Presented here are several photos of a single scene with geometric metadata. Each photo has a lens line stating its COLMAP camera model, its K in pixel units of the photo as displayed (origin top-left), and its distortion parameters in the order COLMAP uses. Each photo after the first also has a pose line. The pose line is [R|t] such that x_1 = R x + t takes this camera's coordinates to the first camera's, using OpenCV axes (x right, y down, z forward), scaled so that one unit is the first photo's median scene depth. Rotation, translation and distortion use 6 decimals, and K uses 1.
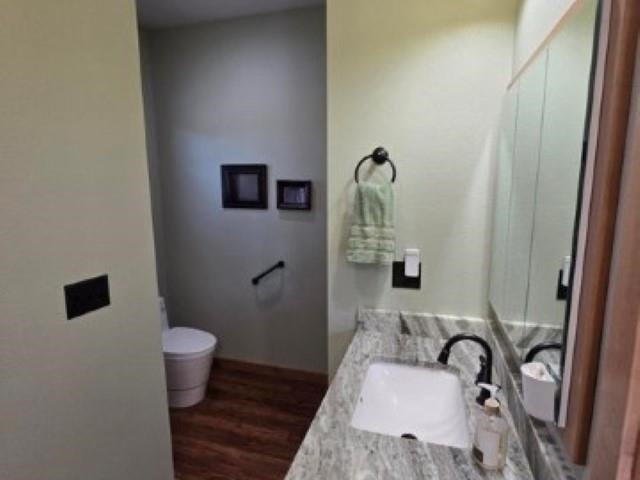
lens RADIAL K [[349.9, 0, 324.5], [0, 349.9, 240.6], [0, 0, 1]] dist [-0.000991, -0.001374]
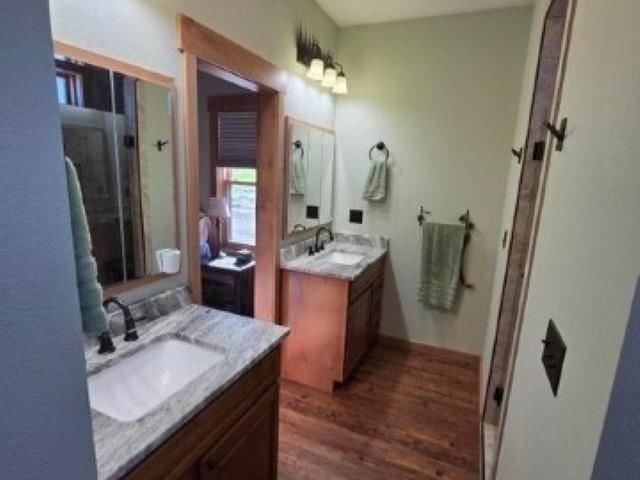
lens RADIAL K [[349.9, 0, 324.5], [0, 349.9, 240.6], [0, 0, 1]] dist [-0.000991, -0.001374]
pose [[-0.992207, -0.062581, 0.107745, -0.373316], [-0.021548, 0.937873, 0.346308, -0.314804], [-0.122723, 0.341288, -0.931913, 1.924626]]
